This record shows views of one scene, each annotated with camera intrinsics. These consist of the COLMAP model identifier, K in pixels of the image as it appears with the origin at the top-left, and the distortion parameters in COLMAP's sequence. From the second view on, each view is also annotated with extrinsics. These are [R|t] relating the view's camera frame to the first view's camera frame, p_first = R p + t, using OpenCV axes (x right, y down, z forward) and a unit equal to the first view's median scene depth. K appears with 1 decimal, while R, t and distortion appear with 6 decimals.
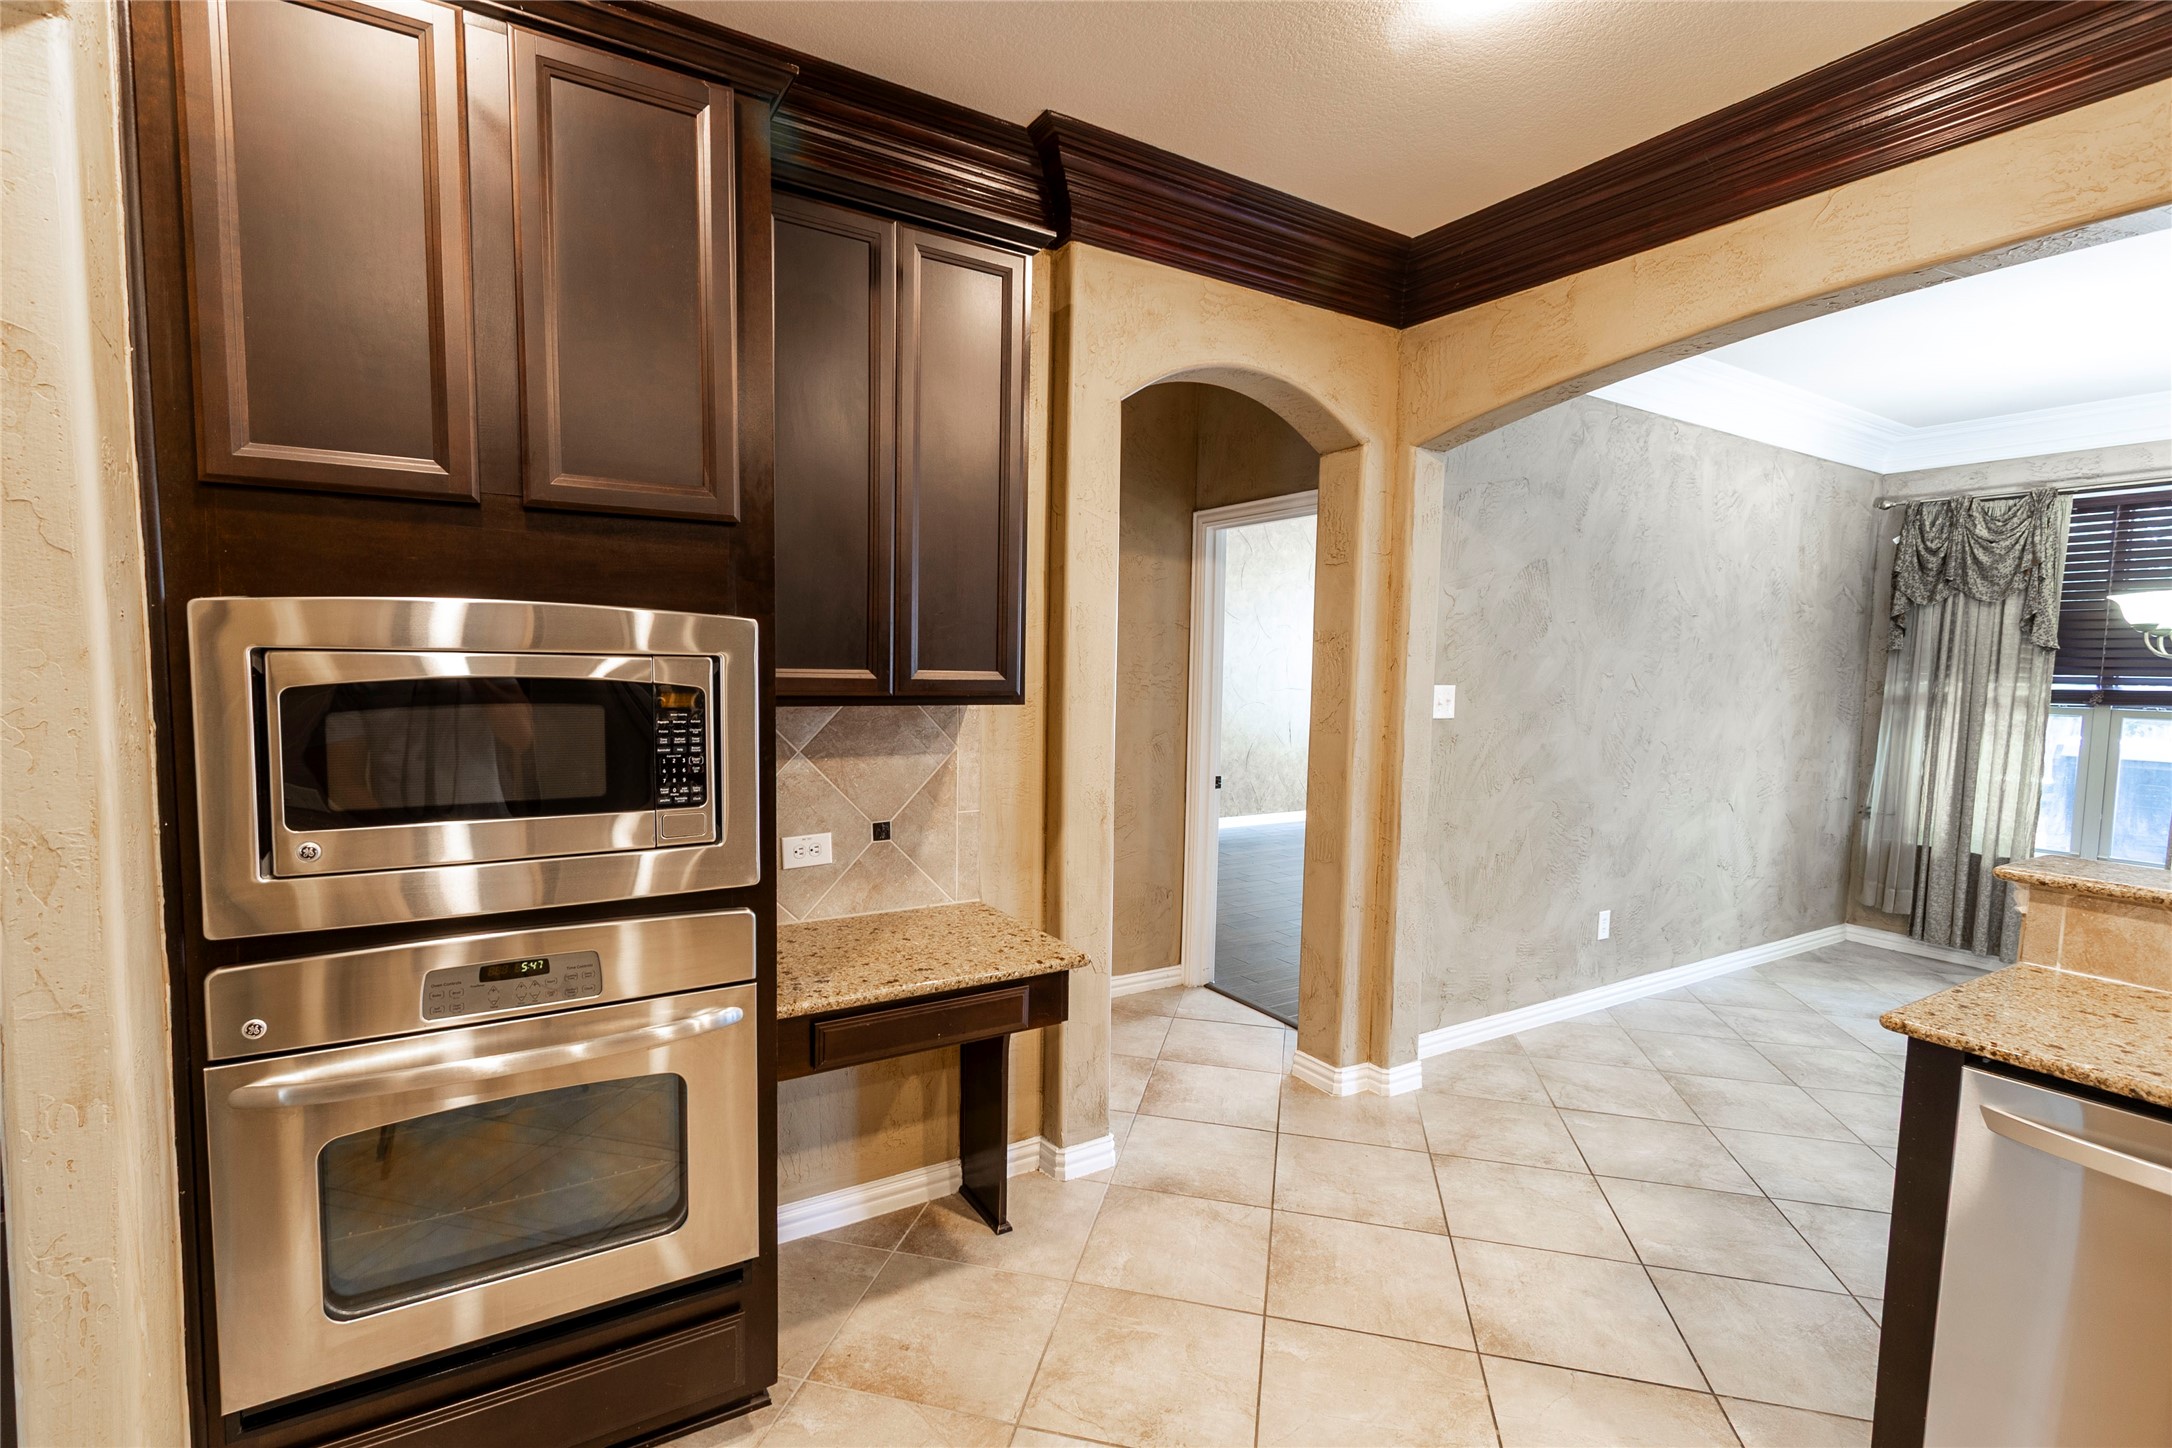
lens RADIAL K [[986.5, 0, 1067.0], [0, 986.5, 732.6], [0, 0, 1]] dist [0.004166, -0.001147]
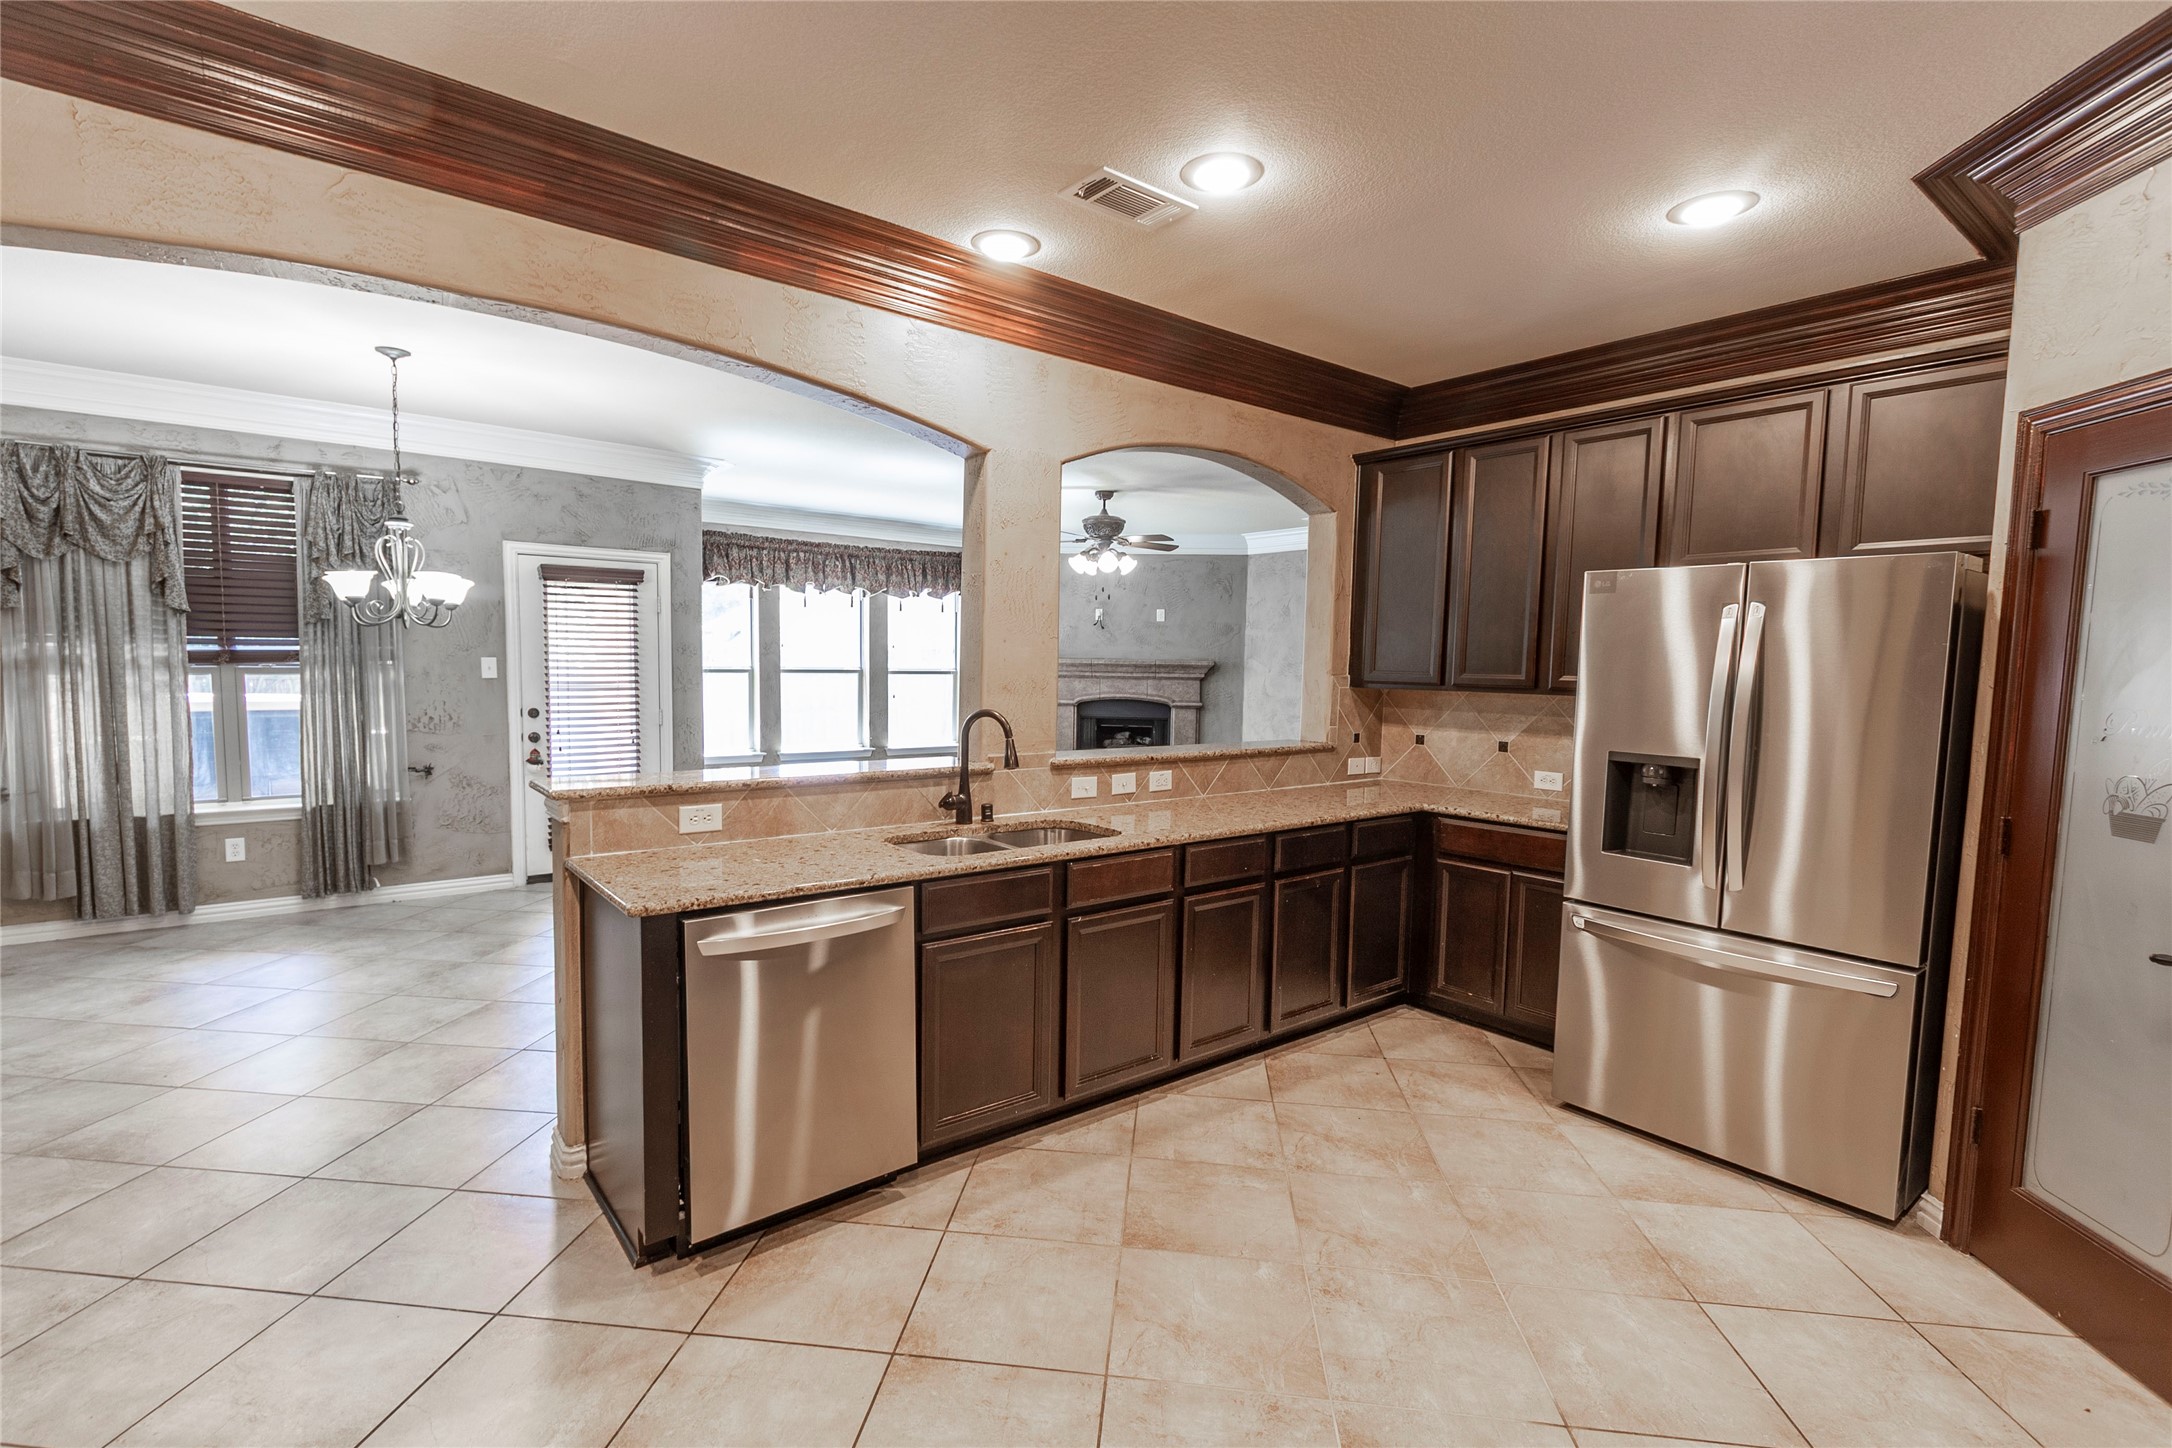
lens RADIAL K [[986.5, 0, 1070.0], [0, 986.5, 732.8], [0, 0, 1]] dist [0.004166, -0.001147]
pose [[-0.125791, -0.099115, 0.987093, -0.175652], [0.052670, 0.992926, 0.106413, -0.018267], [-0.990658, 0.065376, -0.119681, 0.192066]]
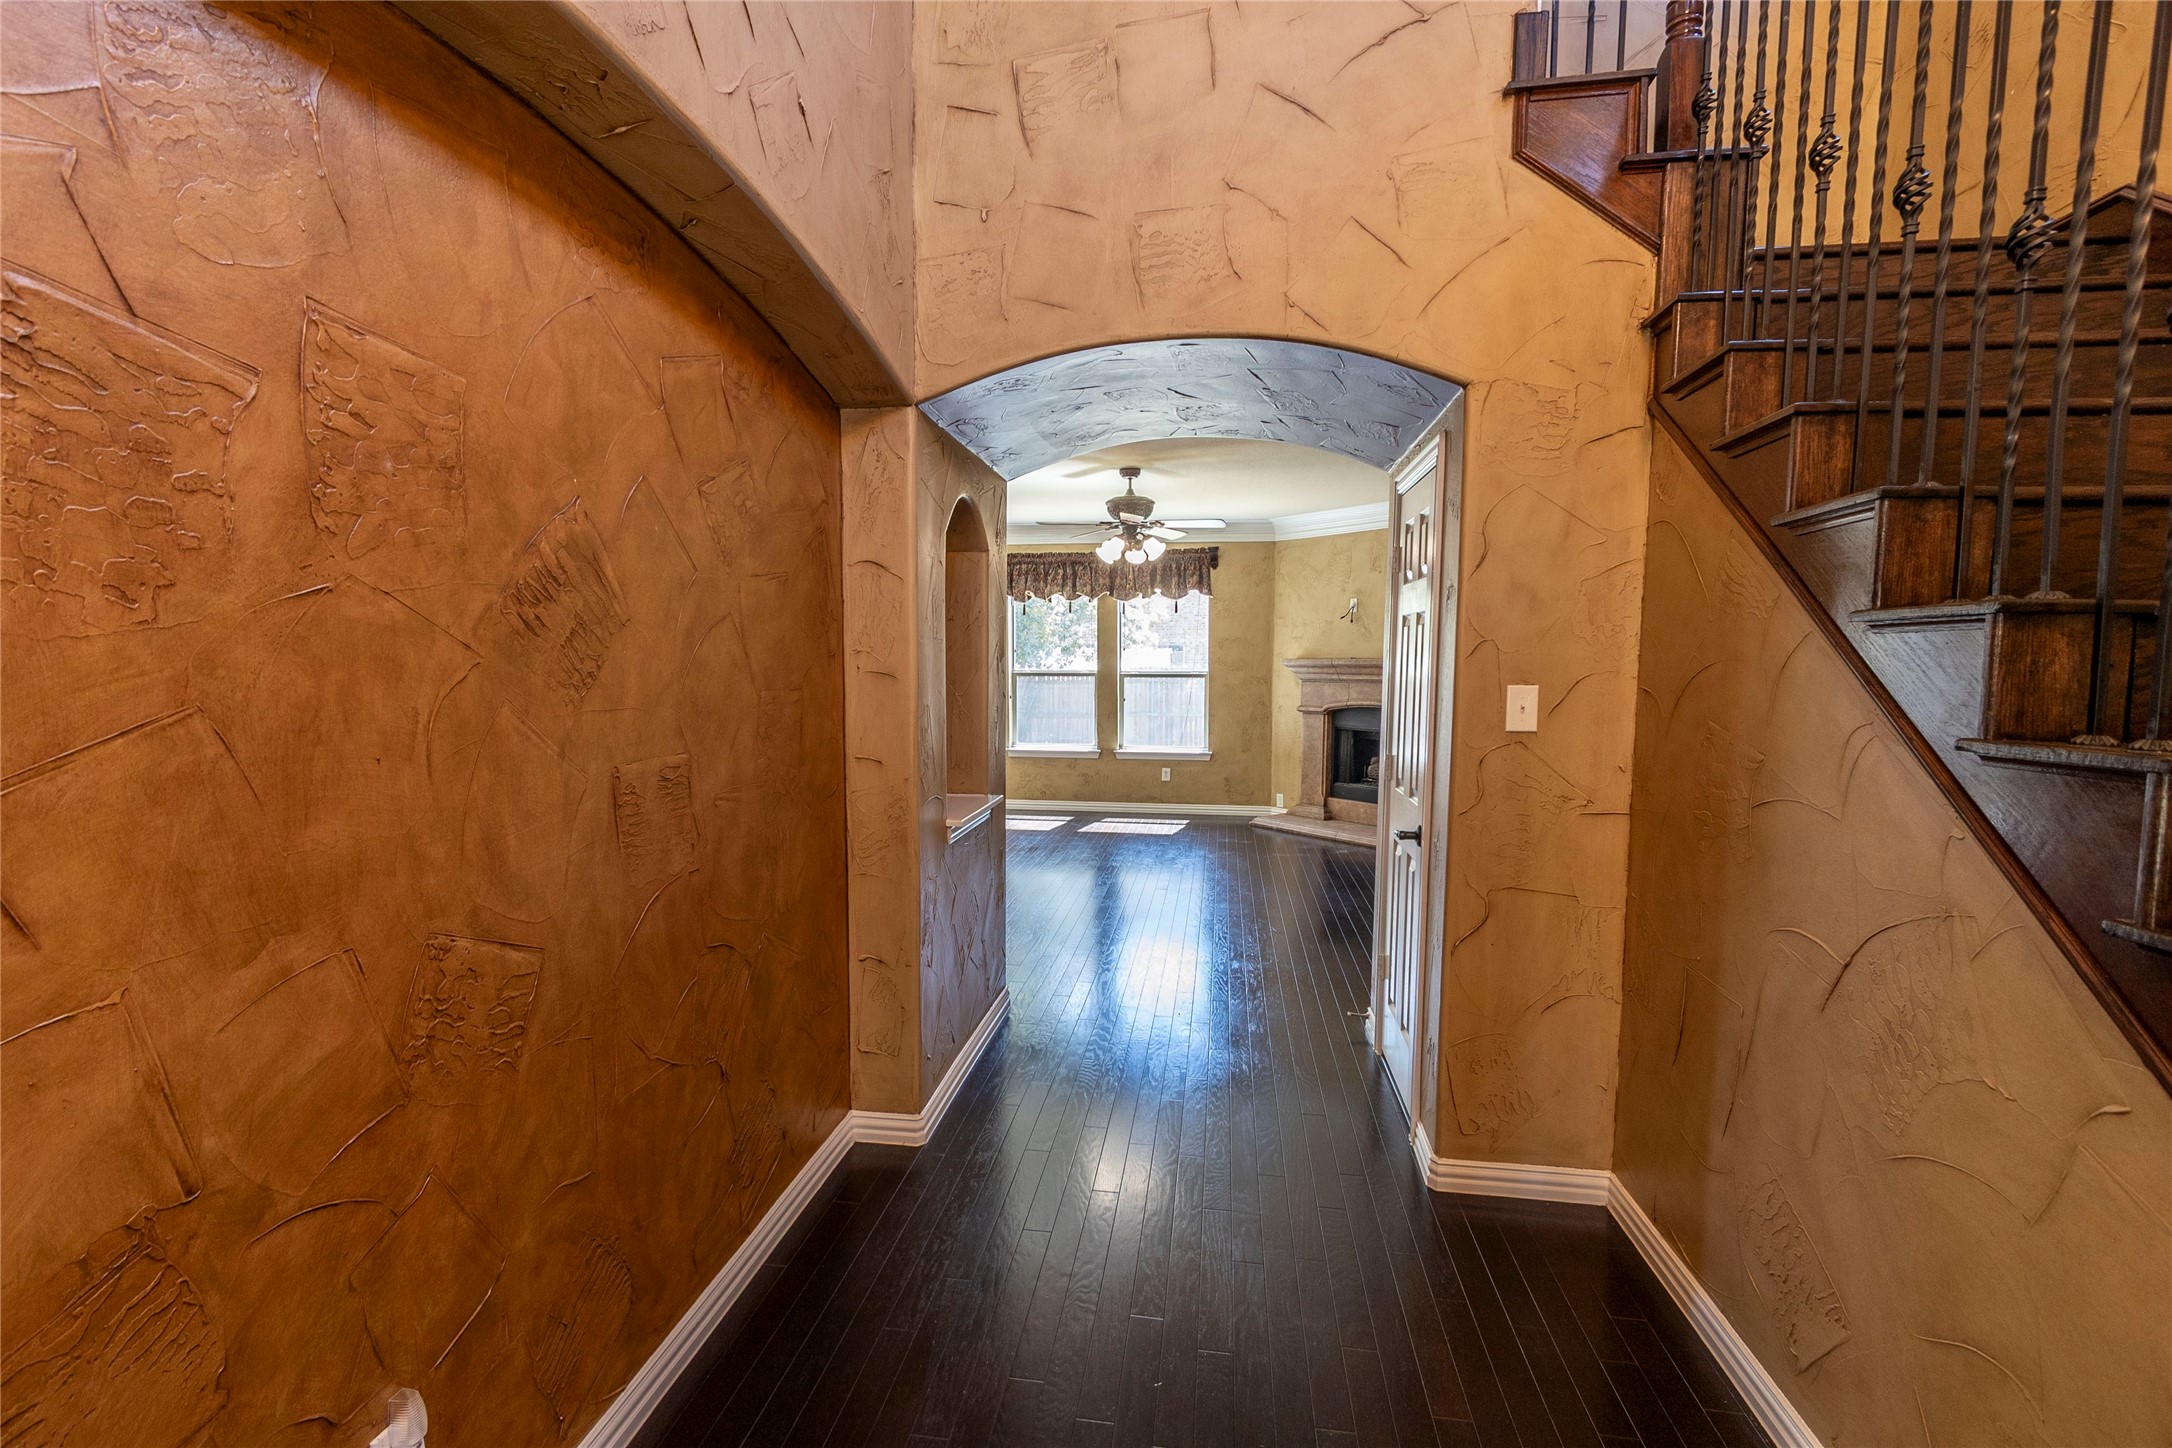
lens RADIAL K [[986.5, 0, 1083.8], [0, 986.5, 725.2], [0, 0, 1]] dist [0.004166, -0.001147]
pose [[0.629711, -0.068842, 0.773773, 0.243610], [0.067160, 0.997161, 0.034060, 0.078164], [-0.773921, 0.030519, 0.632547, -0.864273]]
